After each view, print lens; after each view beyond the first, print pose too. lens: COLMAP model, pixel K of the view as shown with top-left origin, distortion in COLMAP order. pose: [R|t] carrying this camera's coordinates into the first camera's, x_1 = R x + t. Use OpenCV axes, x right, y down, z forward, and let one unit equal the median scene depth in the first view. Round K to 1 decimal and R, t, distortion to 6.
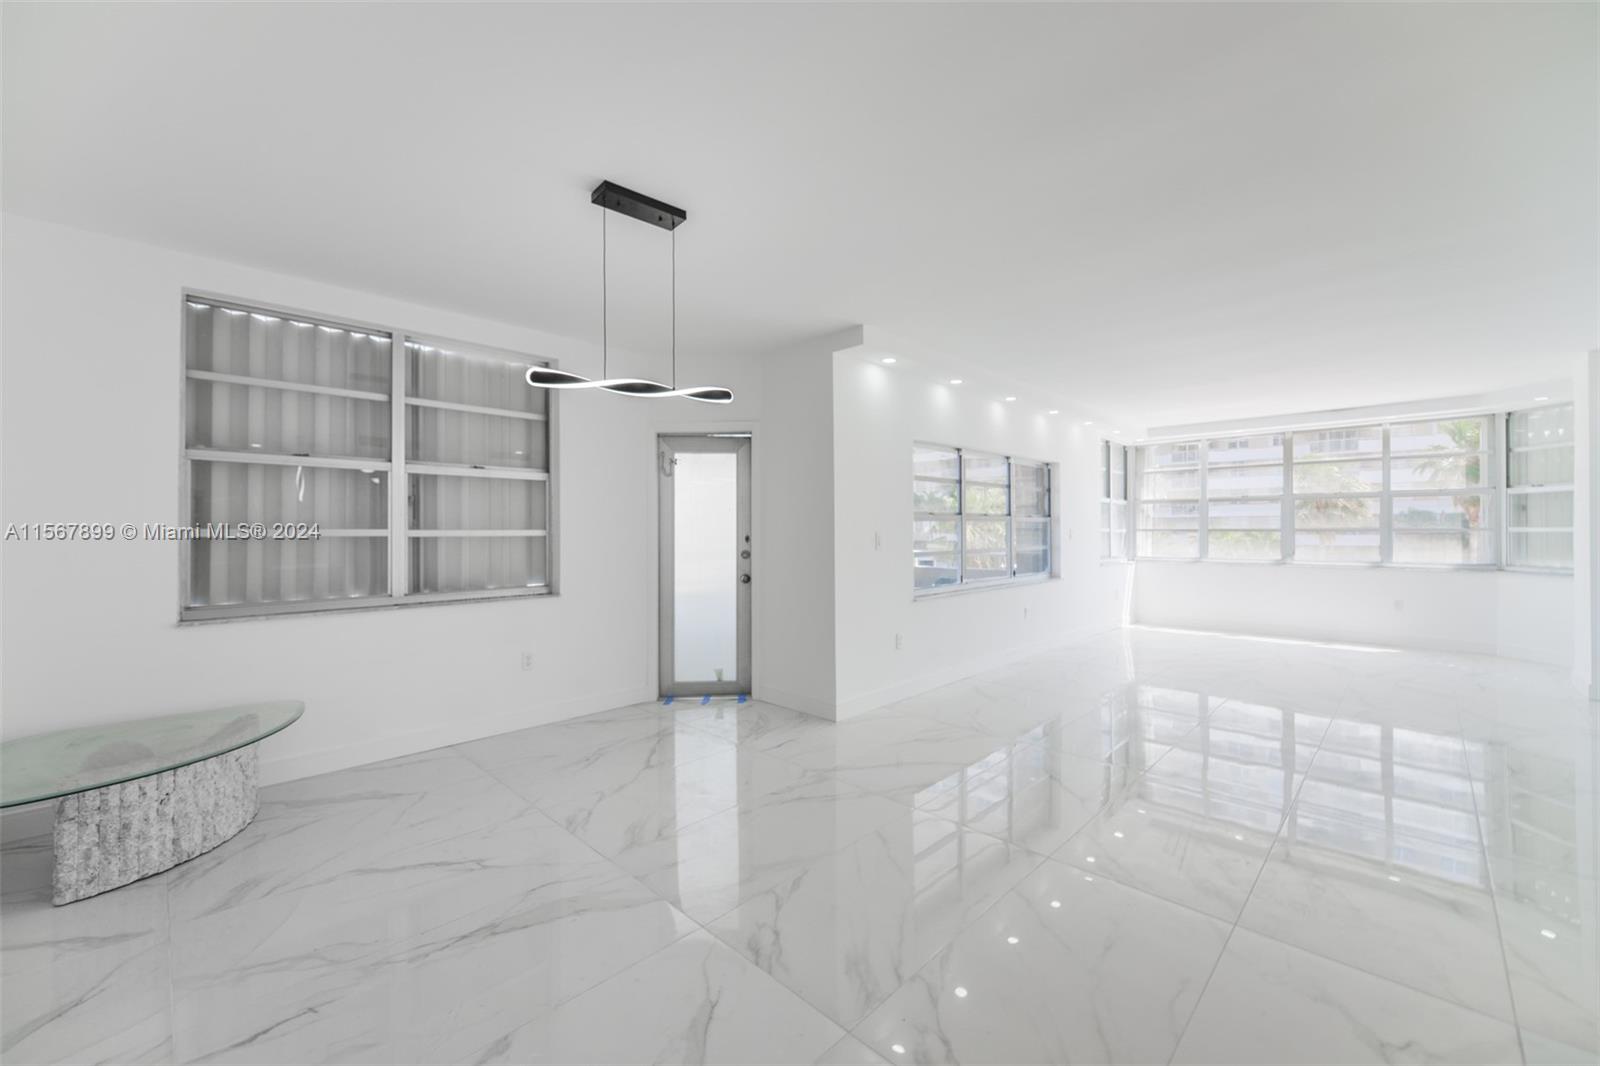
lens RADIAL K [[630.9, 0, 810.4], [0, 630.9, 529.5], [0, 0, 1]] dist [0.003733, -0.002020]
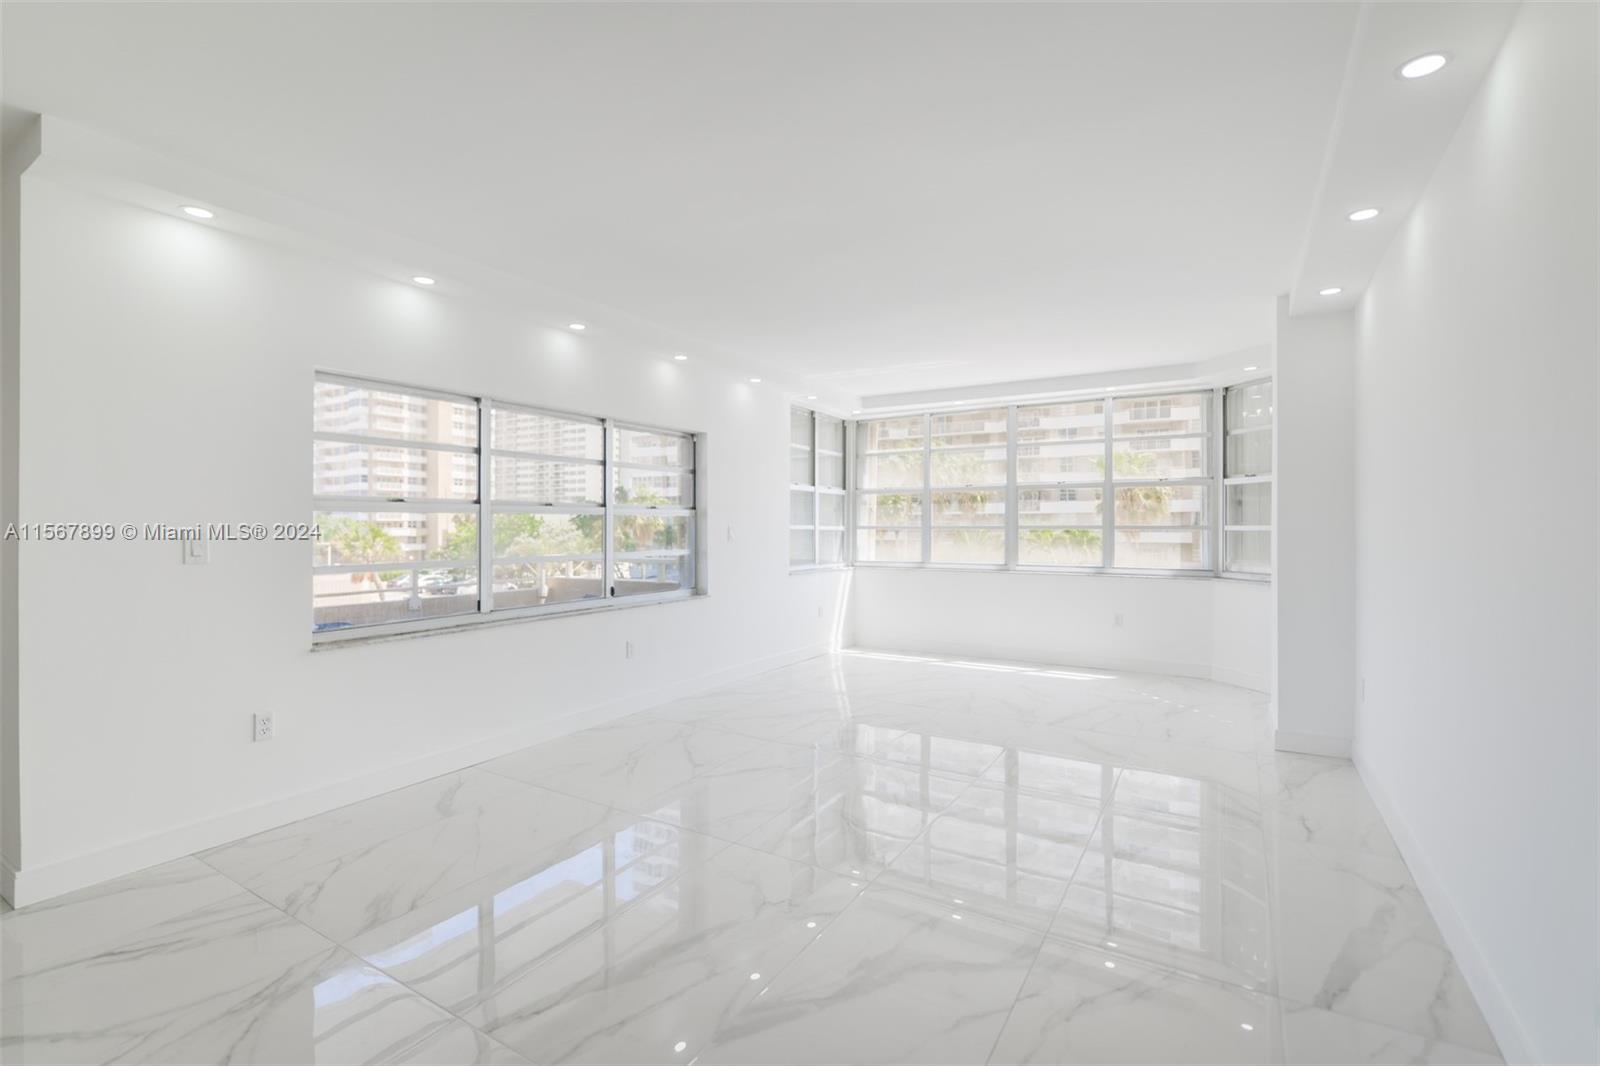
lens RADIAL K [[717.5, 0, 791.4], [0, 717.5, 530.0], [0, 0, 1]] dist [-0.008243, -0.000373]
pose [[0.975324, 0.001657, 0.220773, 0.240420], [-0.003062, 0.999977, 0.006021, -0.000976], [-0.220758, -0.006549, 0.975307, 0.146348]]
